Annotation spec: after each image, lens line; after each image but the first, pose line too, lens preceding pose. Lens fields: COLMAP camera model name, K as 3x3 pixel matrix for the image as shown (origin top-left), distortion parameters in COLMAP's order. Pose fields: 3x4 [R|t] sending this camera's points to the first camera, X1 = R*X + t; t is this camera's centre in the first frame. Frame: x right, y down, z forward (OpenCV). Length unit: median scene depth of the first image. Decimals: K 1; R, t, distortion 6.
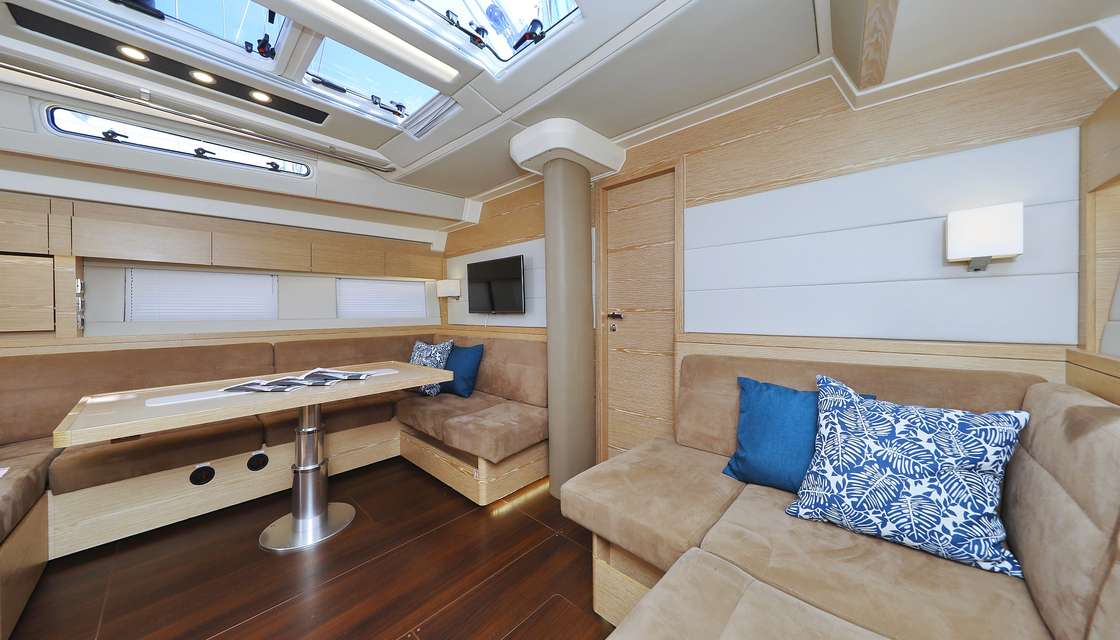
lens RADIAL K [[350.9, 0, 560.0], [0, 350.9, 320.0], [0, 0, 1]] dist [-0.000455, -0.000076]
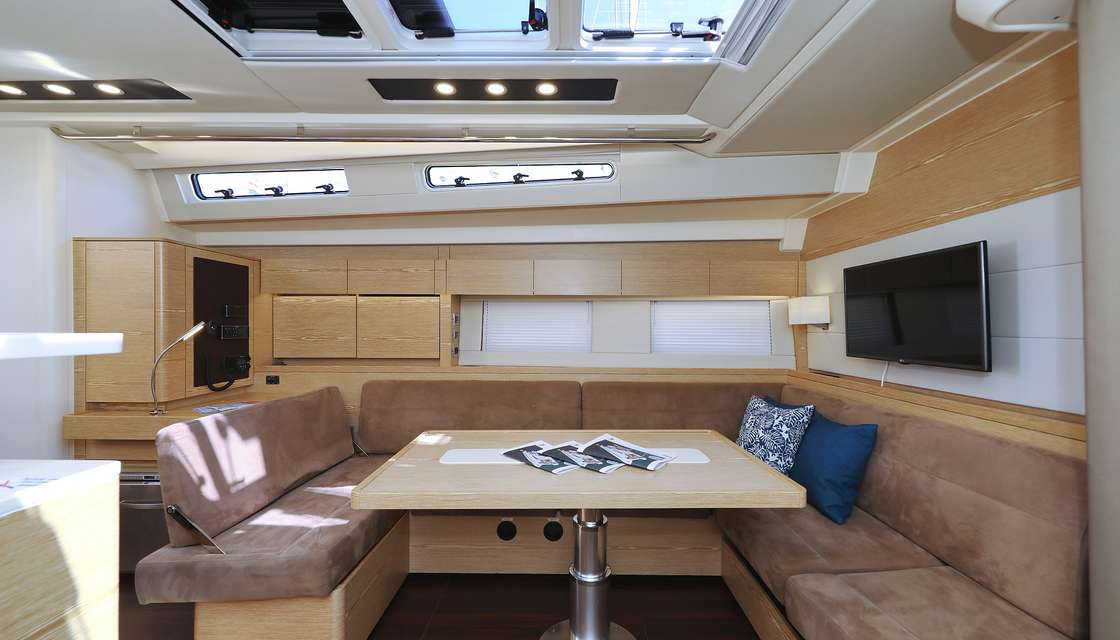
lens RADIAL K [[453.8, 0, 560.0], [0, 453.8, 320.0], [0, 0, 1]] dist [-0.001107, 0.000026]
pose [[0.678080, -0.003956, -0.734978, -0.053974], [-0.027680, 0.999139, -0.030915, -0.056727], [0.734467, 0.041307, 0.677386, 0.242634]]
